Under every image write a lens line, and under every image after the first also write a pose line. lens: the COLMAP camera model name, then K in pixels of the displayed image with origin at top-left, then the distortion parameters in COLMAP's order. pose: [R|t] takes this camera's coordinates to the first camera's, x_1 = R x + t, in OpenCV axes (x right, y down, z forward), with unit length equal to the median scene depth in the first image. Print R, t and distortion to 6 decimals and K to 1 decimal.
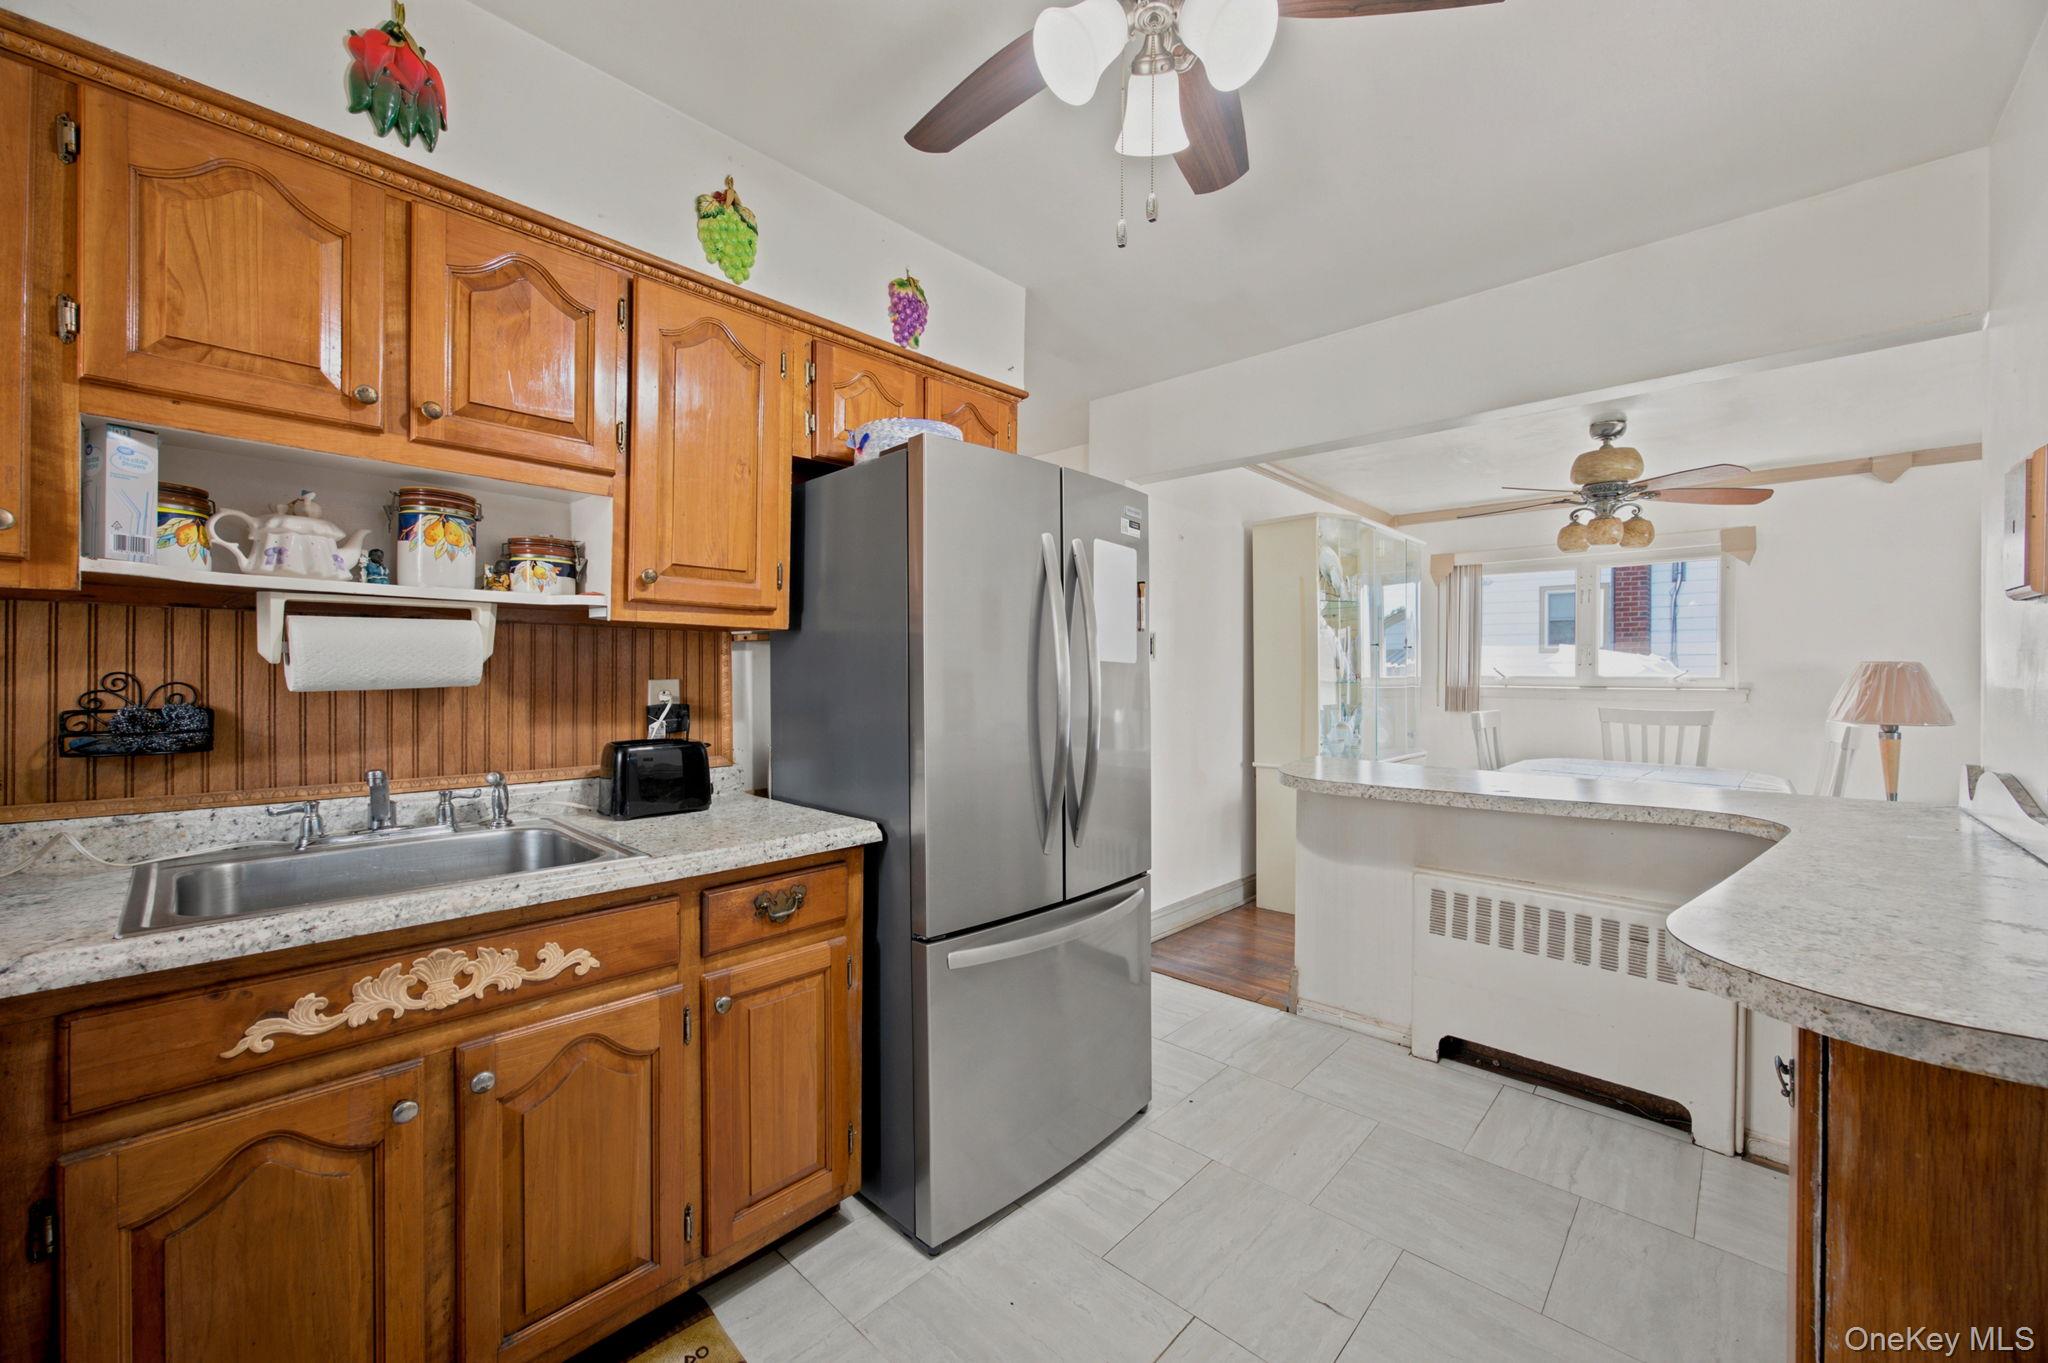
lens RADIAL K [[807.4, 0, 1024.0], [0, 807.4, 681.5], [0, 0, 1]] dist [0.001213, 0.000363]
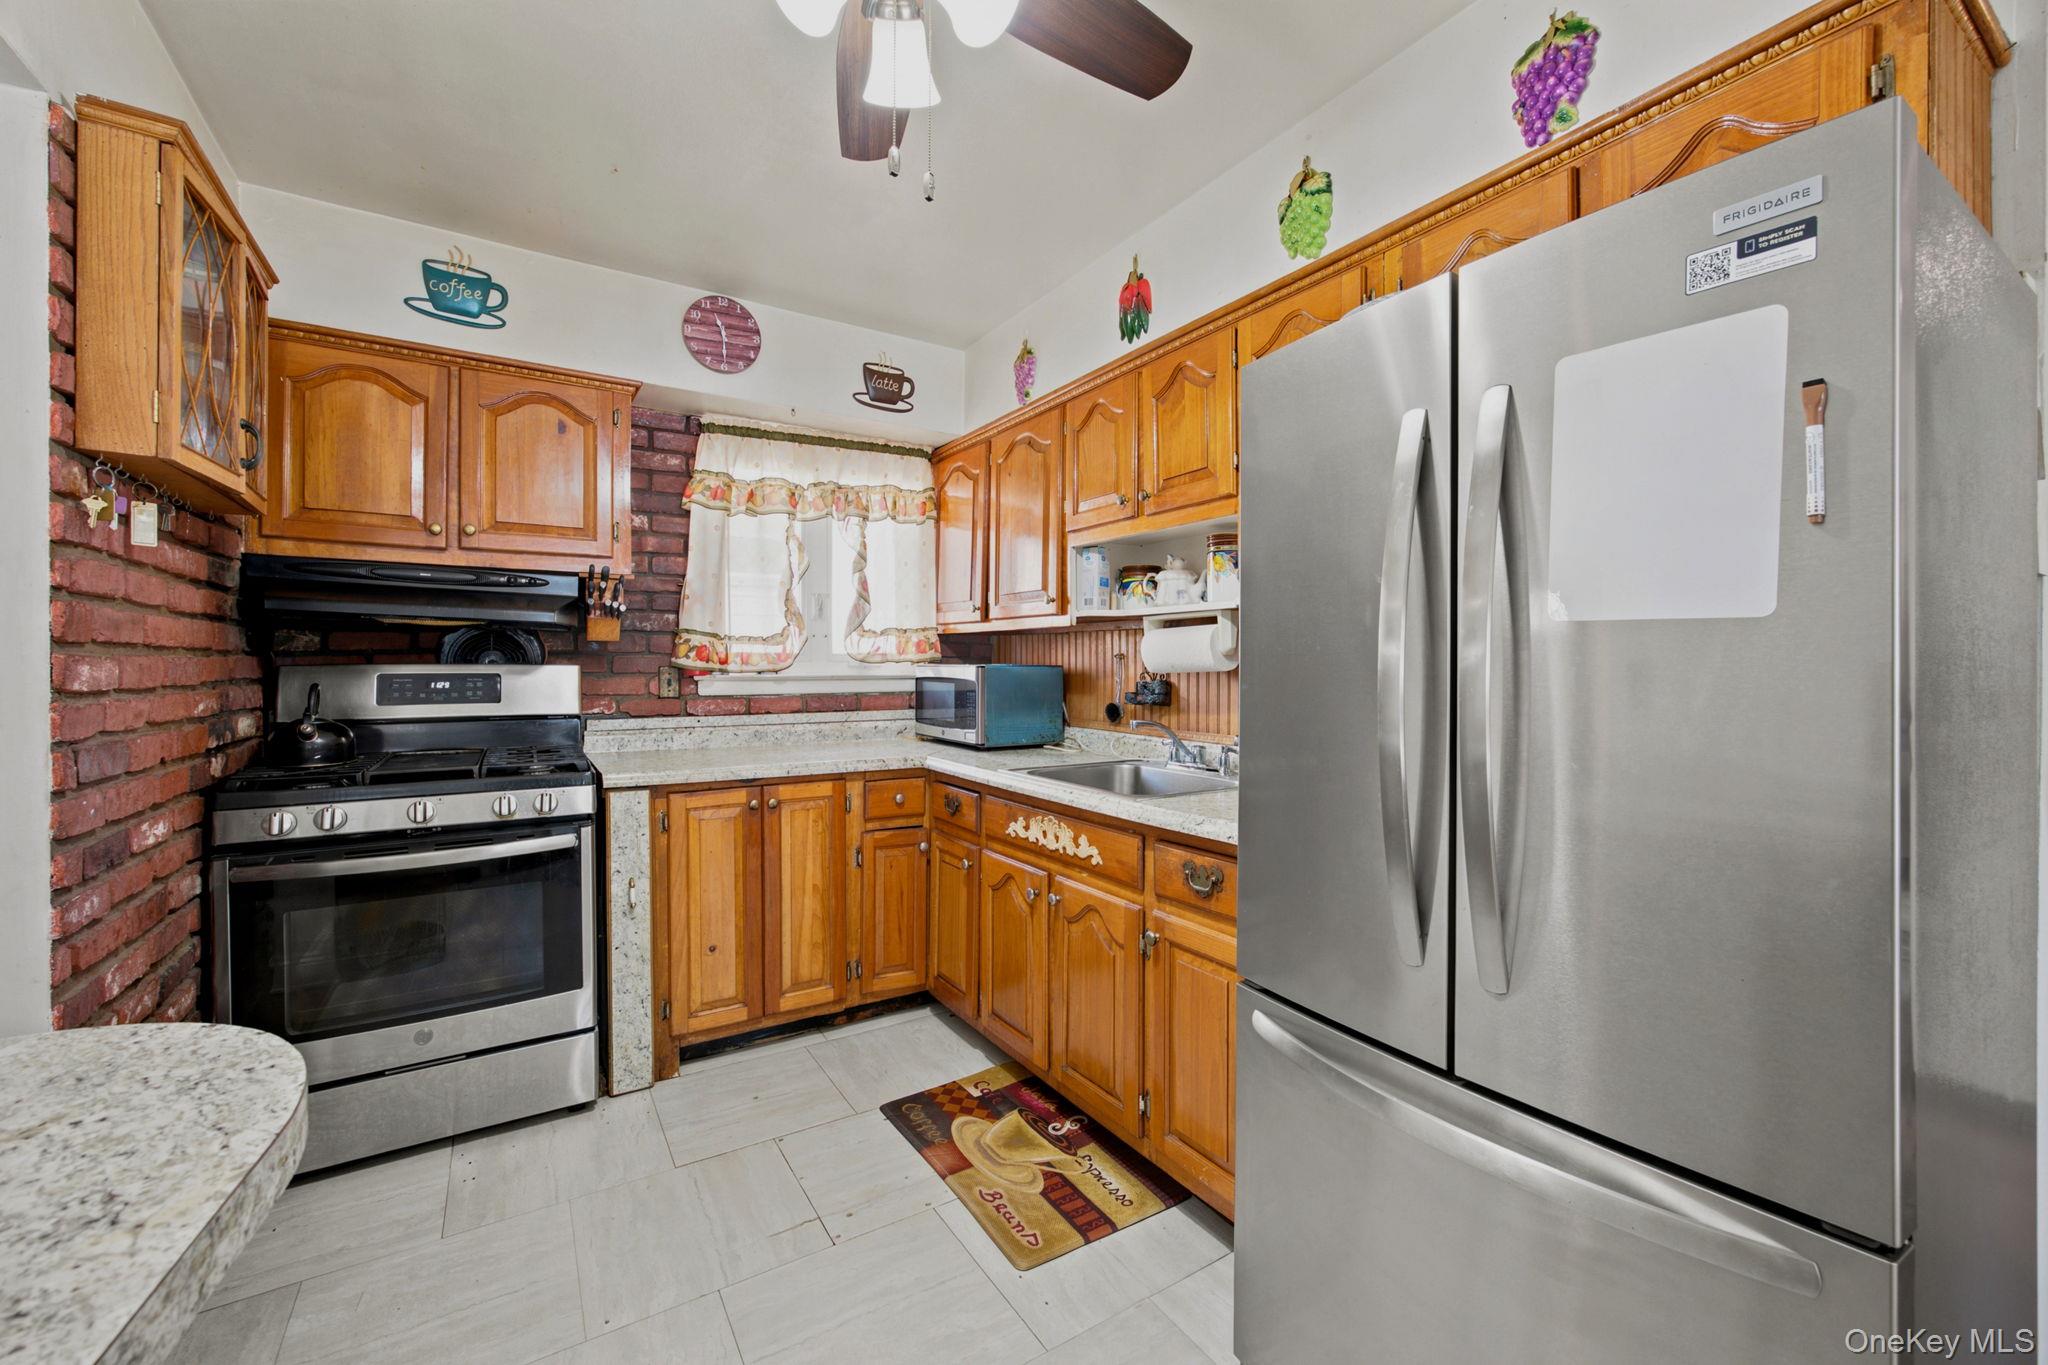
lens RADIAL K [[878.9, 0, 1024.1], [0, 878.9, 663.3], [0, 0, 1]] dist [-0.001052, 0.000024]
pose [[-0.279190, -0.011092, -0.960172, 1.034137], [-0.009591, 0.999916, -0.008762, 0.010204], [0.960188, 0.006763, -0.279273, 1.321861]]
